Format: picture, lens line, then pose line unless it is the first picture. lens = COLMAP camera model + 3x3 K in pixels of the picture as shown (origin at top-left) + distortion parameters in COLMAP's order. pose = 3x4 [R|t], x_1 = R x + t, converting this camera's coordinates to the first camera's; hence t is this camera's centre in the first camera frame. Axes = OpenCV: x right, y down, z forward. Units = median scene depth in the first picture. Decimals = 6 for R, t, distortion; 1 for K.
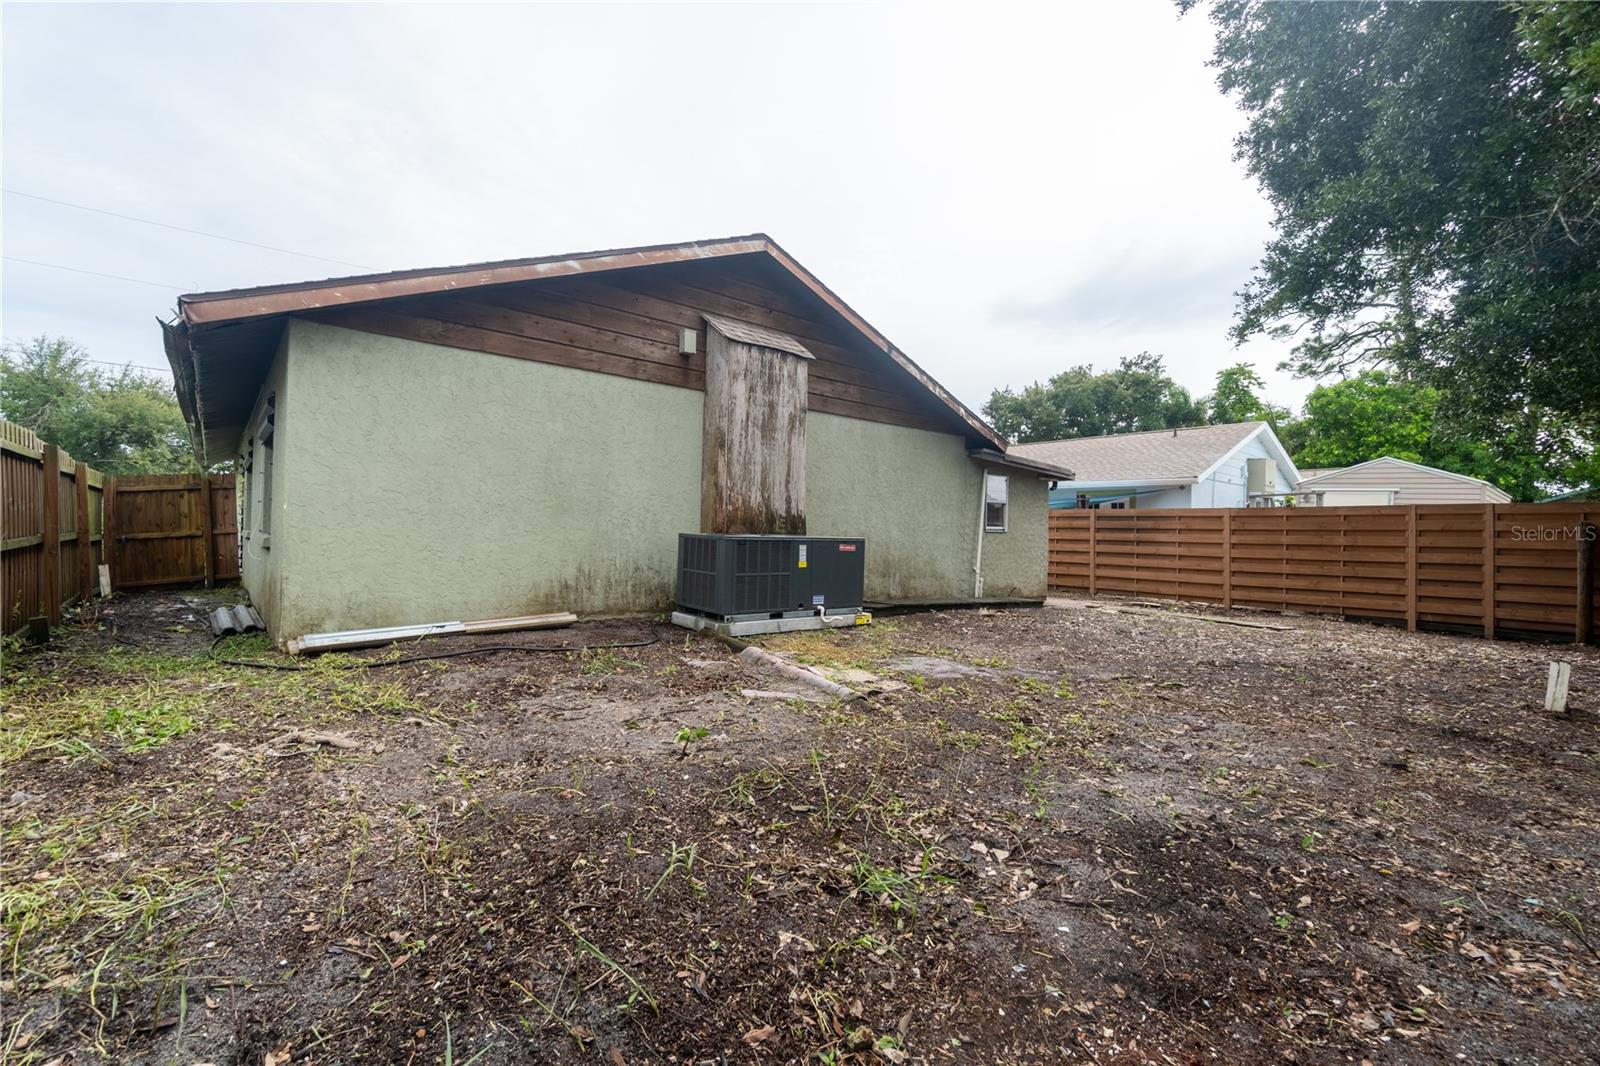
lens RADIAL K [[684.1, 0, 800.5], [0, 684.1, 532.4], [0, 0, 1]] dist [-0.006937, 0.003262]
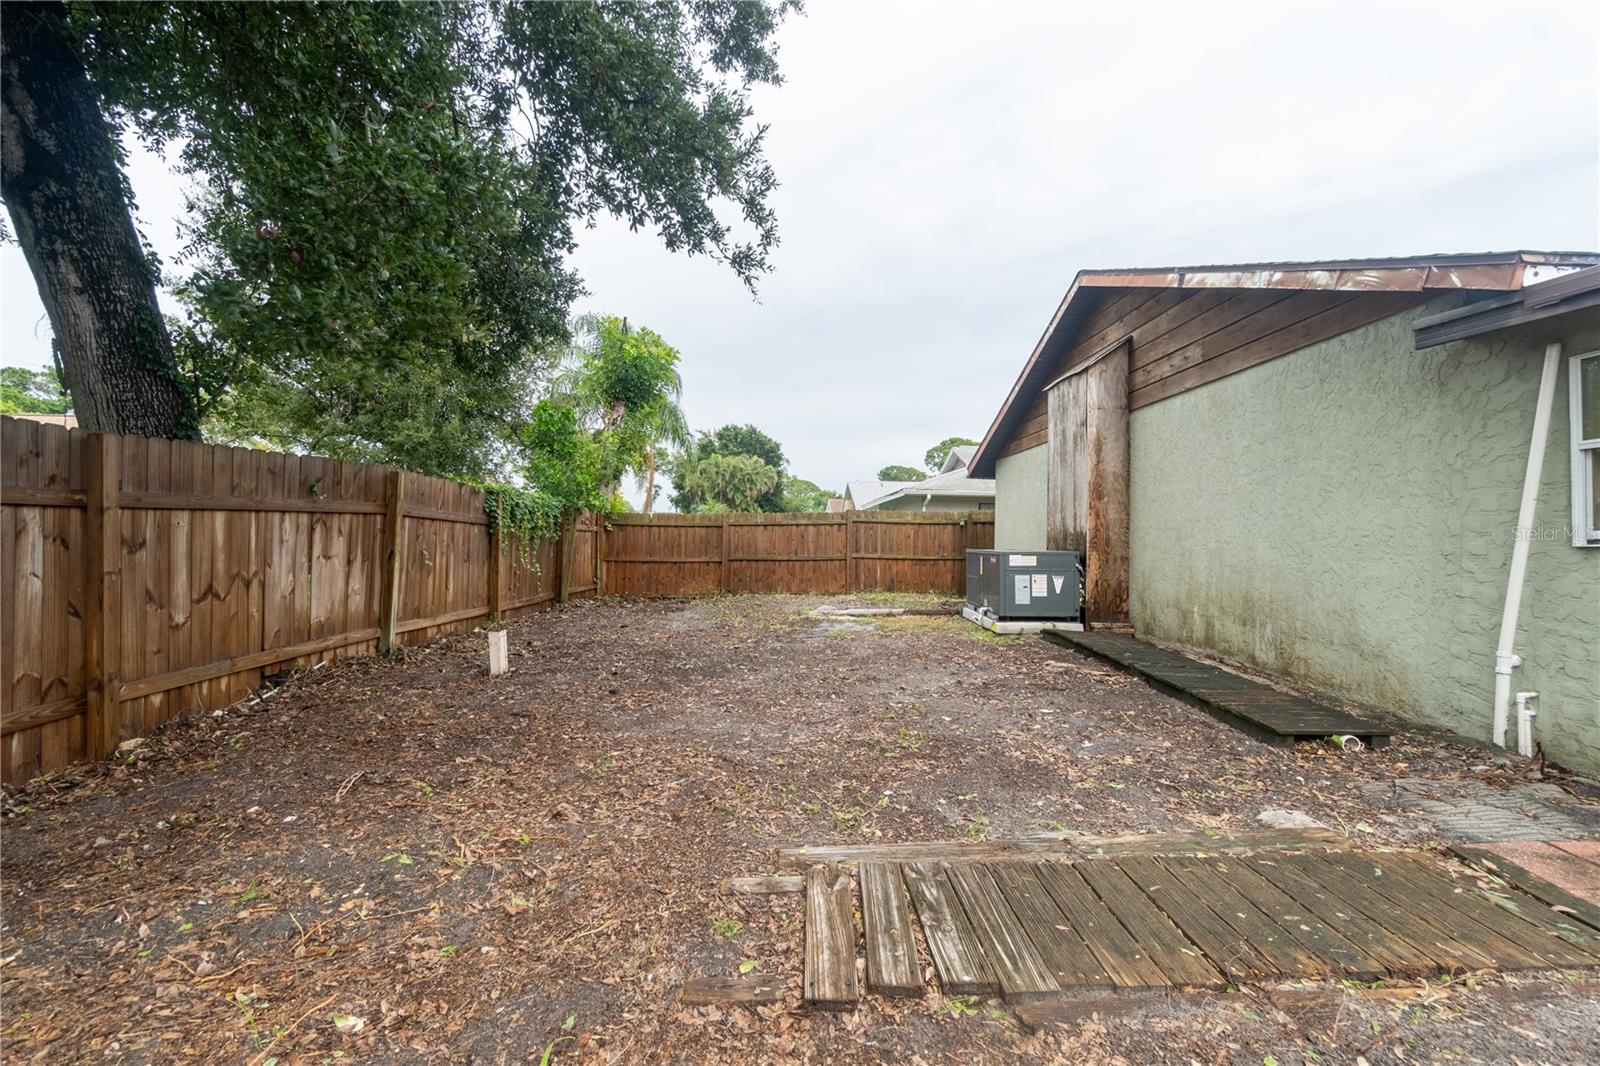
lens RADIAL K [[684.1, 0, 799.5], [0, 684.1, 537.4], [0, 0, 1]] dist [-0.006937, 0.003262]
pose [[-0.634044, -0.026254, -0.772851, 0.810385], [-0.013106, 0.999645, -0.023207, 0.007103], [0.773186, -0.004586, -0.634163, 1.043946]]
